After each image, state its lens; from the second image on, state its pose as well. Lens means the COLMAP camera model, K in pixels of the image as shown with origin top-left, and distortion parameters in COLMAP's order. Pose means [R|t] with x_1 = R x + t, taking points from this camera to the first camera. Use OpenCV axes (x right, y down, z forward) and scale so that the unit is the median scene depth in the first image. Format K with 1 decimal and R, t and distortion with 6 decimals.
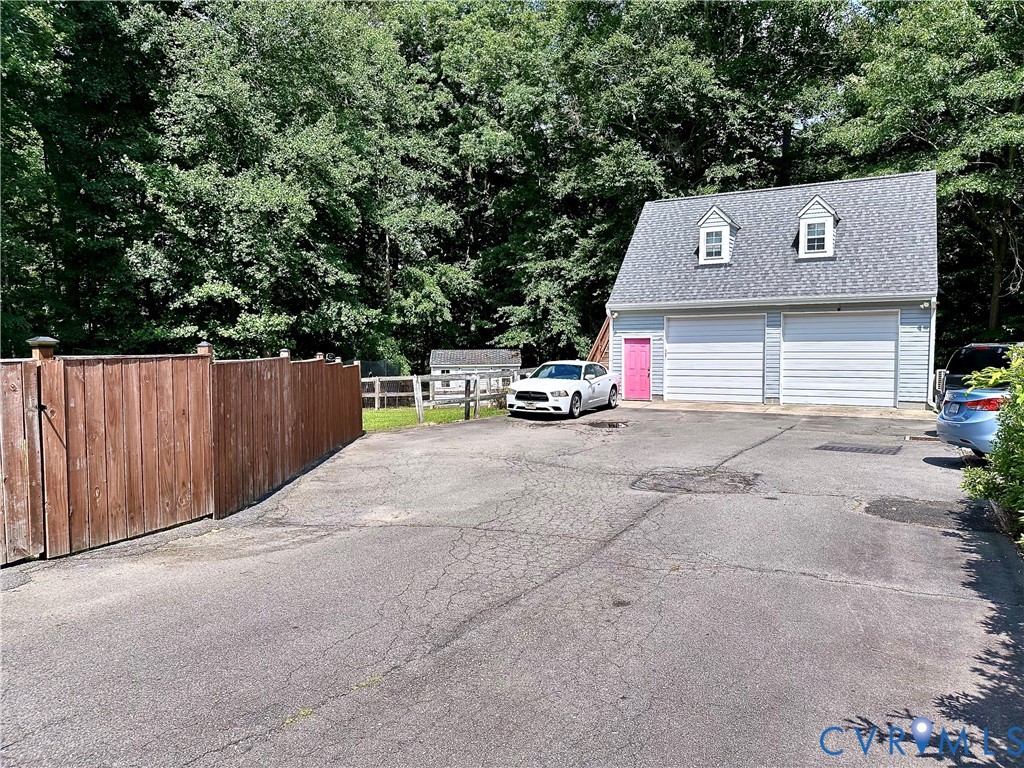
lens RADIAL K [[727.6, 0, 507.2], [0, 727.6, 382.5], [0, 0, 1]] dist [0.059318, -0.069700]
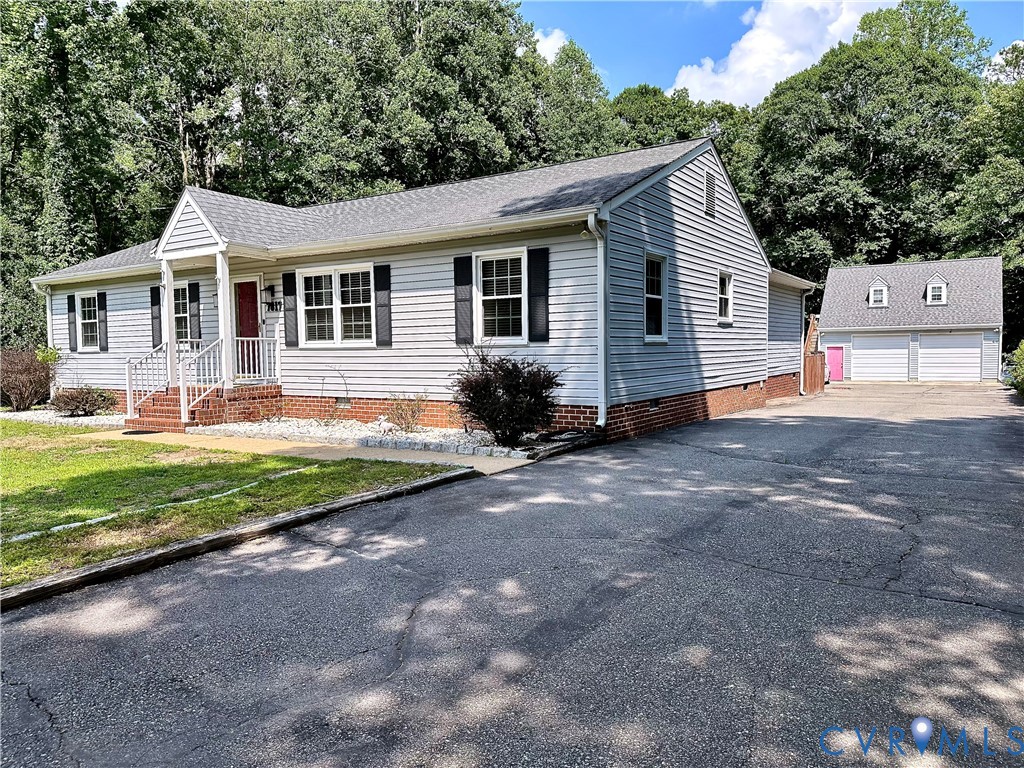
lens RADIAL K [[727.6, 0, 507.2], [0, 727.6, 382.5], [0, 0, 1]] dist [0.059318, -0.069700]
pose [[0.997977, 0.004266, -0.063440, -0.488383], [-0.005351, 0.999842, -0.016940, 0.060119], [0.063357, 0.017245, 0.997842, -0.831079]]
